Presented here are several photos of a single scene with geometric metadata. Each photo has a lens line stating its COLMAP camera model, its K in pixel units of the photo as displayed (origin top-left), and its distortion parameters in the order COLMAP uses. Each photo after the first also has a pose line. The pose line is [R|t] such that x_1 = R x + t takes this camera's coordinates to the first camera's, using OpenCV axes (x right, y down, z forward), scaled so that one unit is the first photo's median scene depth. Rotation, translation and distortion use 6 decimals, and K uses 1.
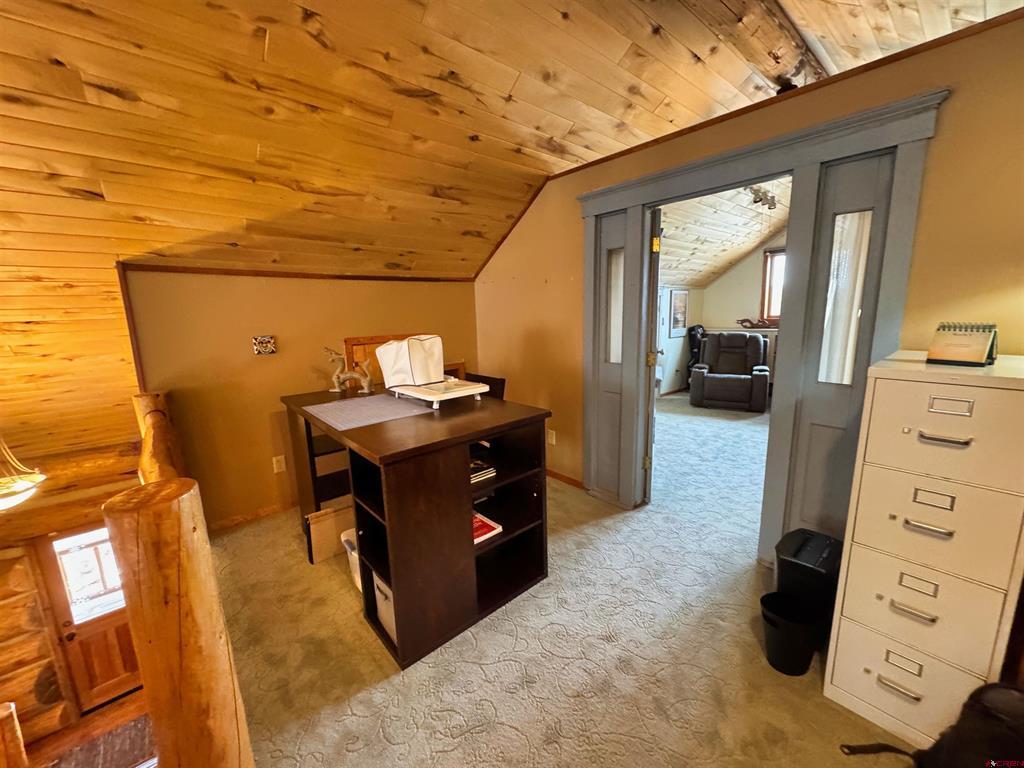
lens RADIAL K [[405.3, 0, 512.0], [0, 405.3, 384.0], [0, 0, 1]] dist [-0.002905, -0.000353]
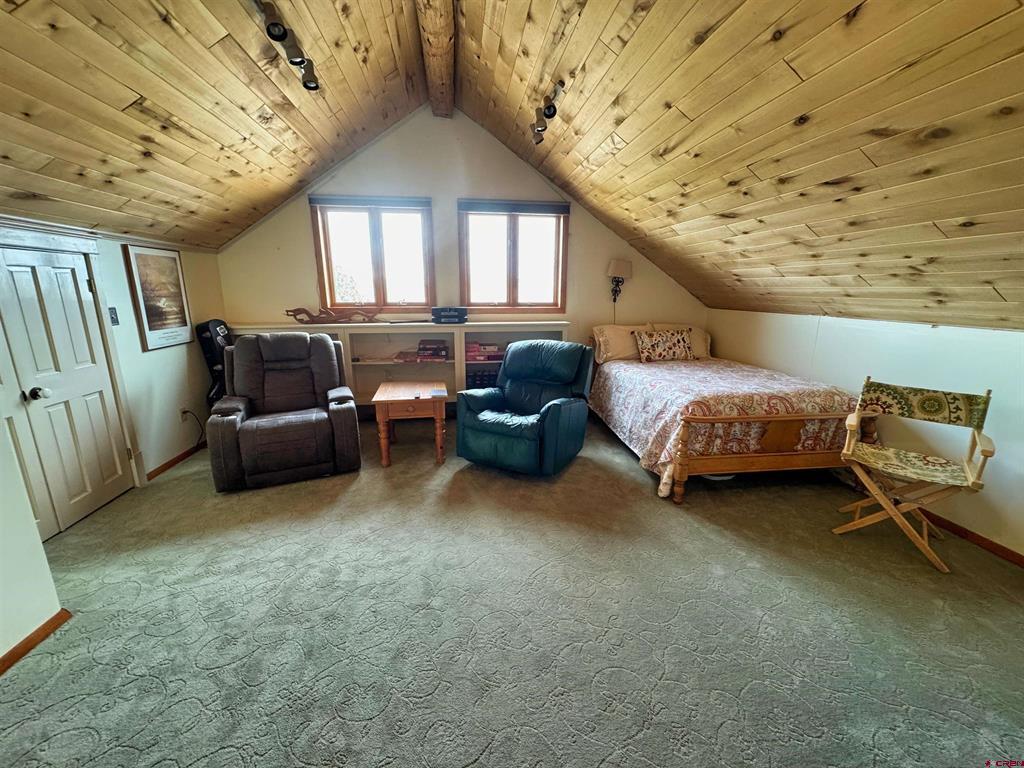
lens RADIAL K [[408.1, 0, 512.0], [0, 408.1, 384.0], [0, 0, 1]] dist [-0.001532, -0.000217]
pose [[0.548864, -0.158756, 0.820697, 0.252906], [0.126938, 0.986243, 0.105886, -0.079026], [-0.826217, 0.046061, 0.561466, 0.433935]]
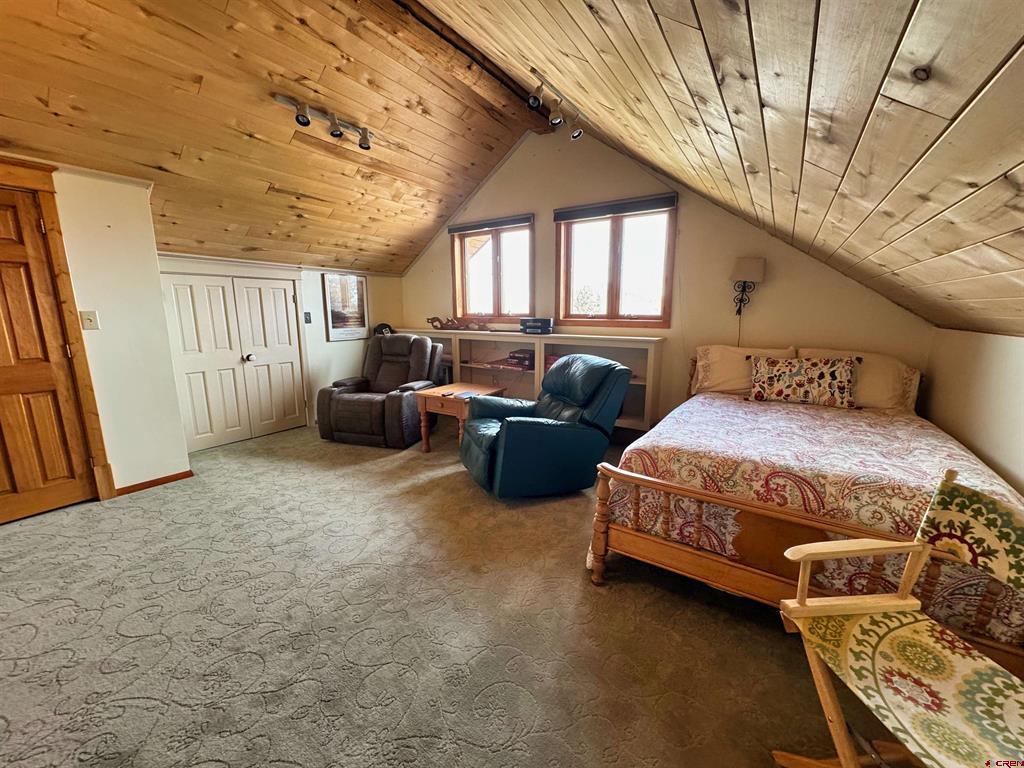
lens RADIAL K [[405.3, 0, 512.0], [0, 405.3, 384.0], [0, 0, 1]] dist [-0.002905, -0.000353]
pose [[0.964357, -0.017886, 0.263999, 0.561254], [0.017045, 0.999840, 0.005477, -0.039108], [-0.264054, -0.000782, 0.964507, 0.245301]]
